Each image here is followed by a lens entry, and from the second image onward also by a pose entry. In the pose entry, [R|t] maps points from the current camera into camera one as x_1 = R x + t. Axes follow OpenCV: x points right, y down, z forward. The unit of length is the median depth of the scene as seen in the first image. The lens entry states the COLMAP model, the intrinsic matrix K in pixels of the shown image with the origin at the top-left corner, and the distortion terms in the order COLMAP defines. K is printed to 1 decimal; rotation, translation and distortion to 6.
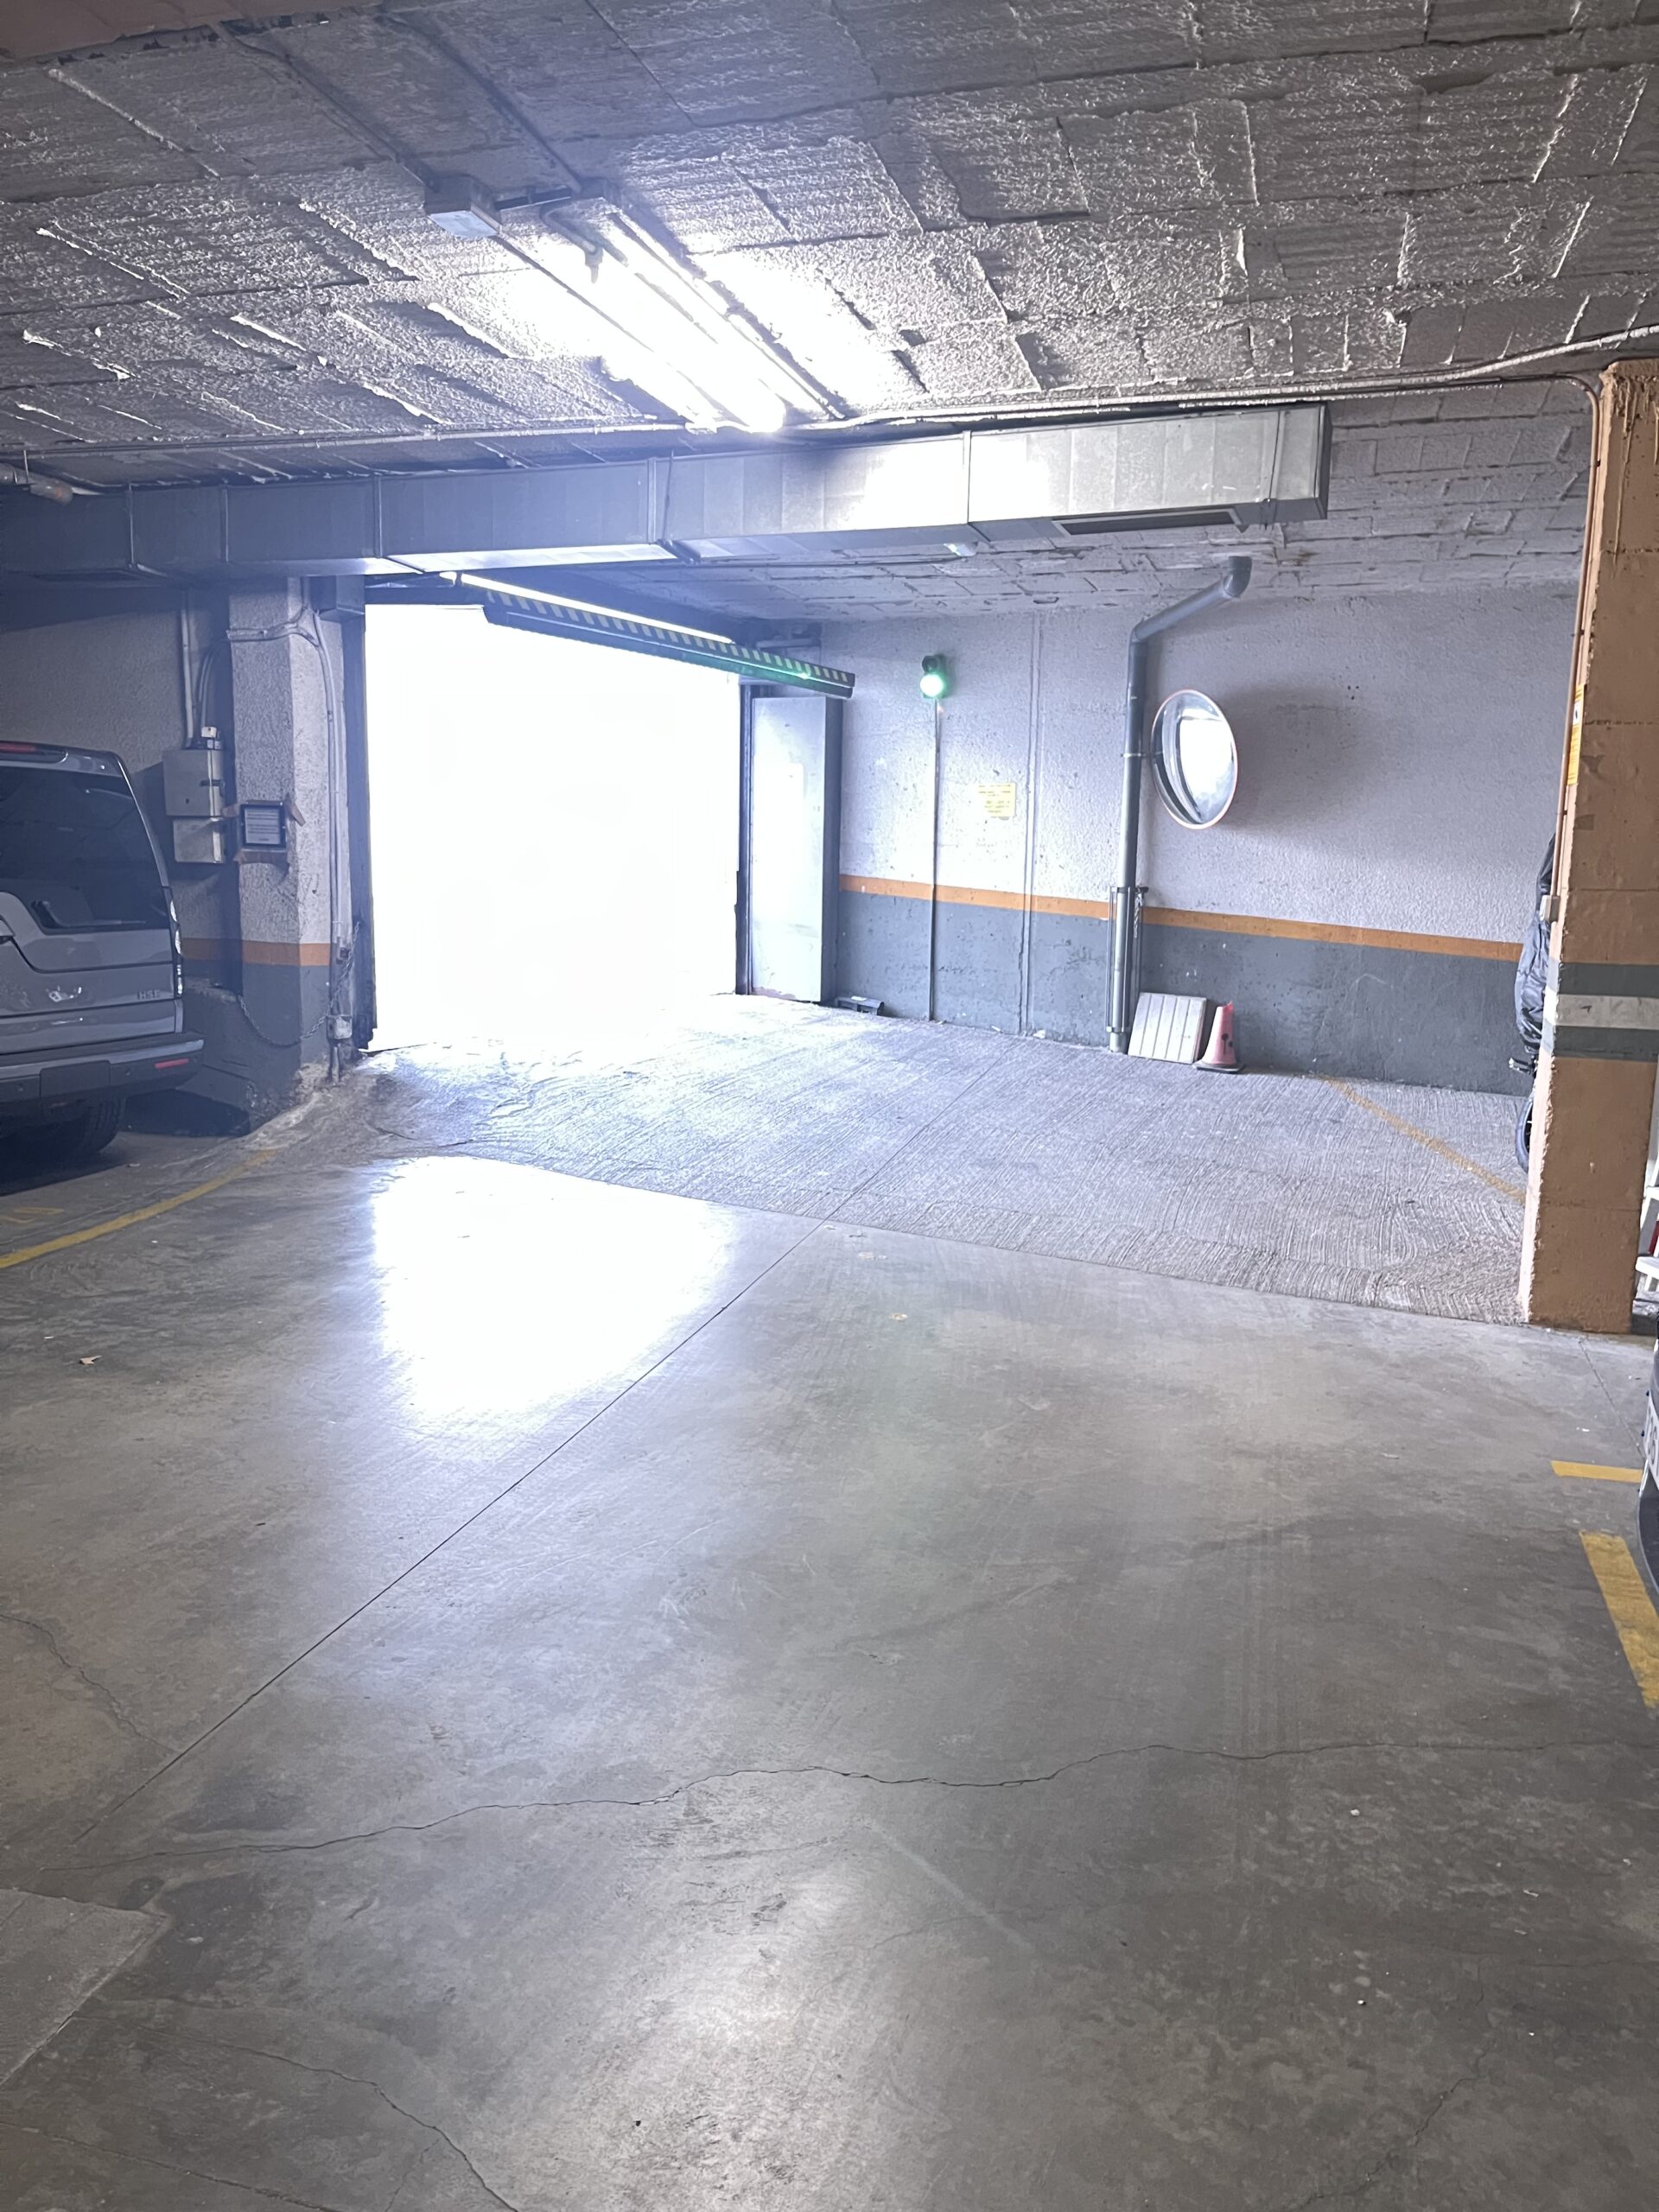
lens RADIAL K [[1629.2, 0, 817.0], [0, 1629.2, 1110.1], [0, 0, 1]] dist [0.058318, -0.078593]
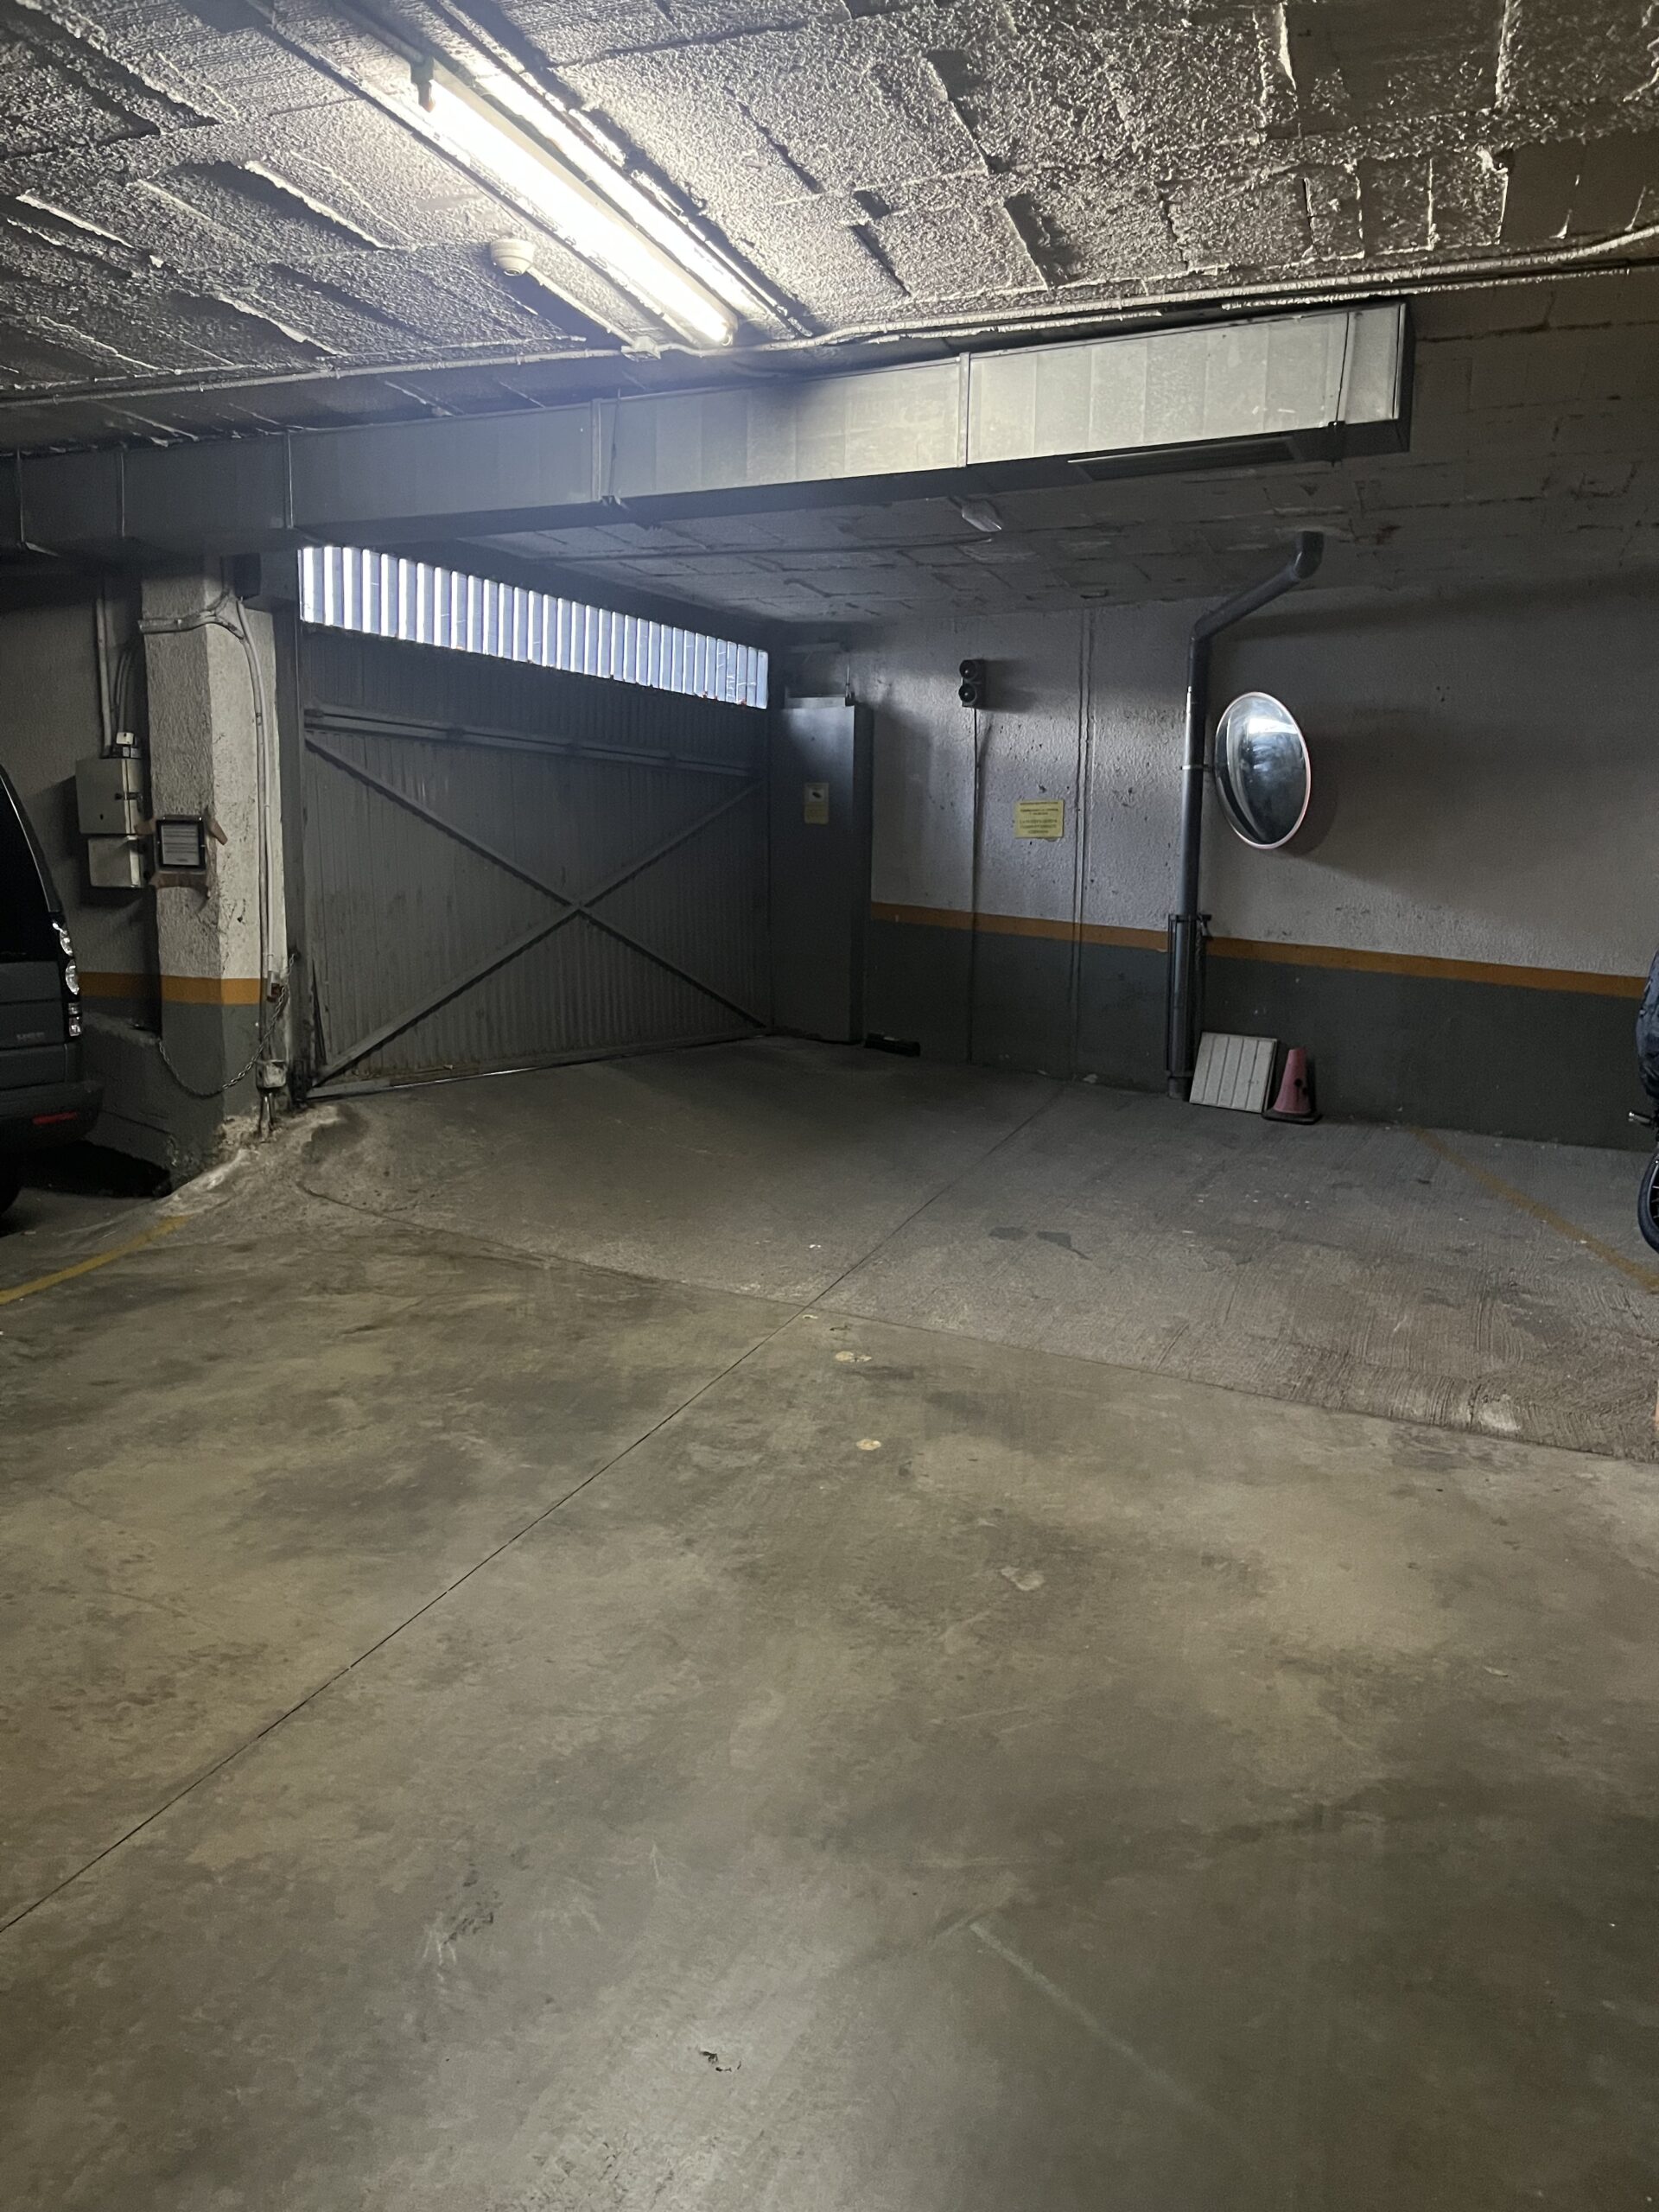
lens RADIAL K [[1629.2, 0, 847.2], [0, 1629.2, 1126.3], [0, 0, 1]] dist [0.058318, -0.078593]
pose [[0.999439, 0.001278, -0.033473, 0.065623], [-0.001682, 0.999926, -0.012045, -0.018850], [0.033455, 0.012095, 0.999367, 0.198295]]
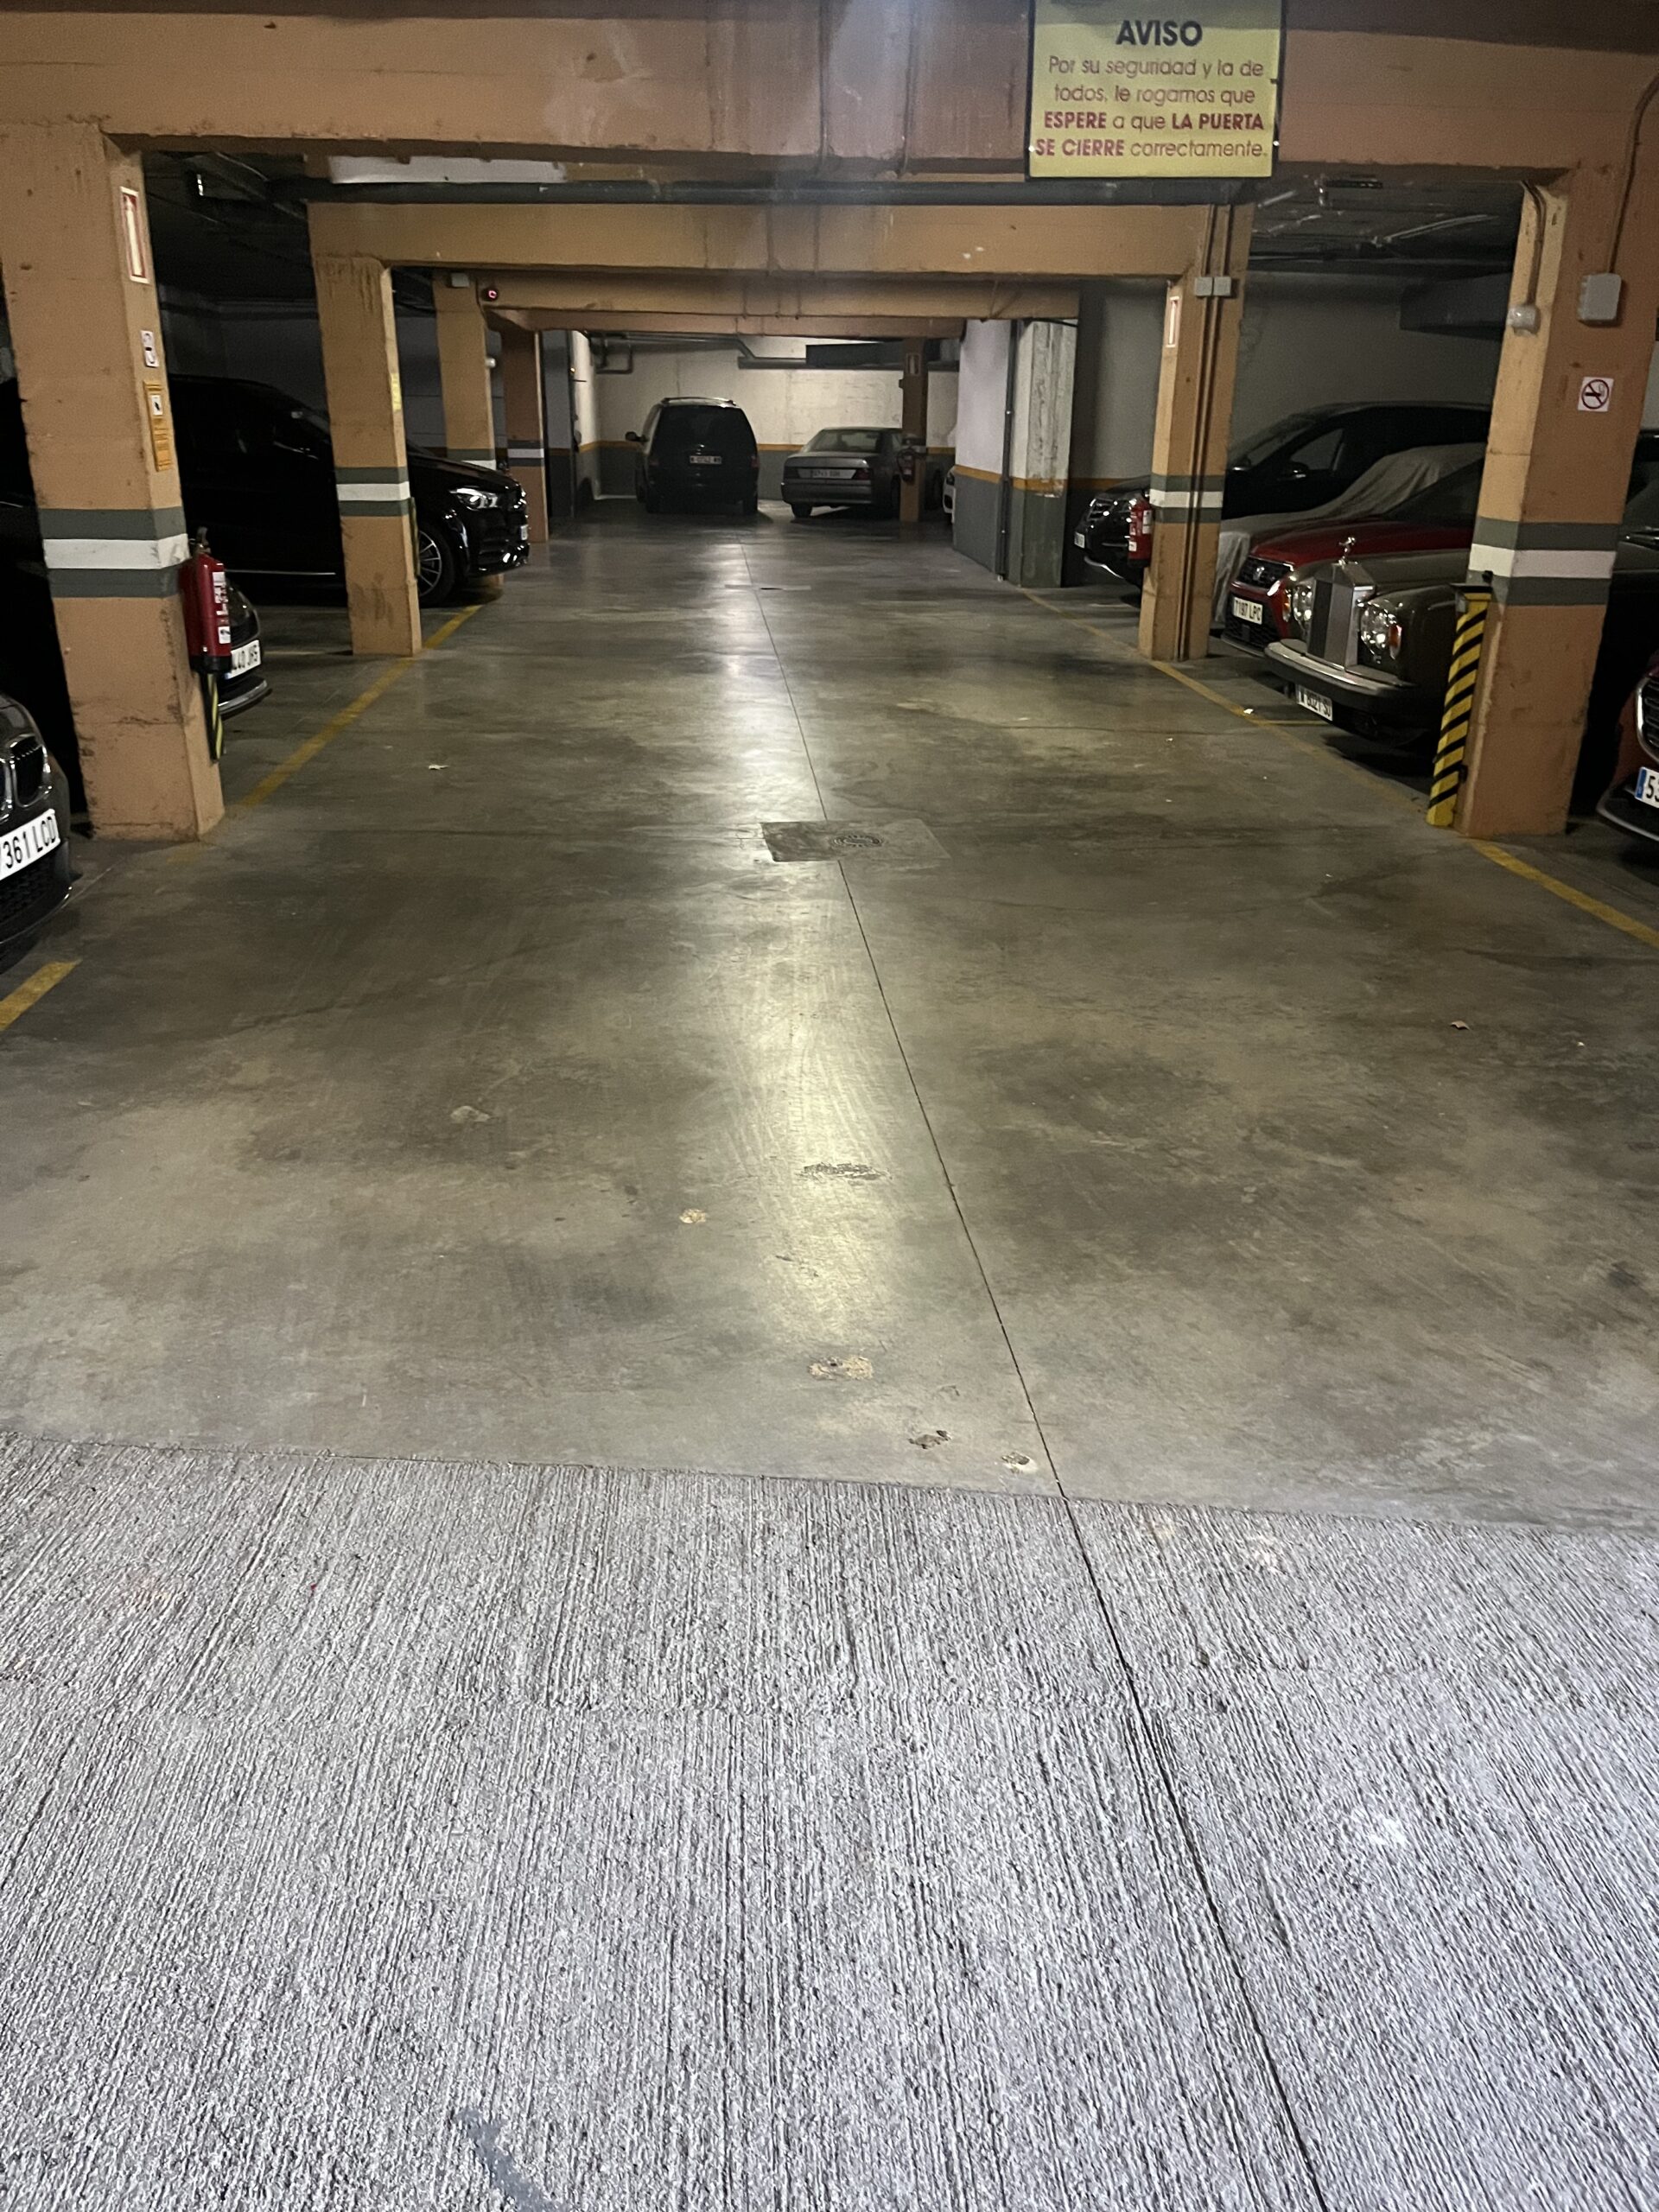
lens RADIAL K [[1629.2, 0, 824.5], [0, 1629.2, 1110.4], [0, 0, 1]] dist [0.058318, -0.078593]
pose [[-0.933845, 0.112241, -0.339611, 0.214461], [-0.085141, 0.852439, 0.515848, -0.244216], [0.347397, 0.510637, -0.786489, 1.489937]]
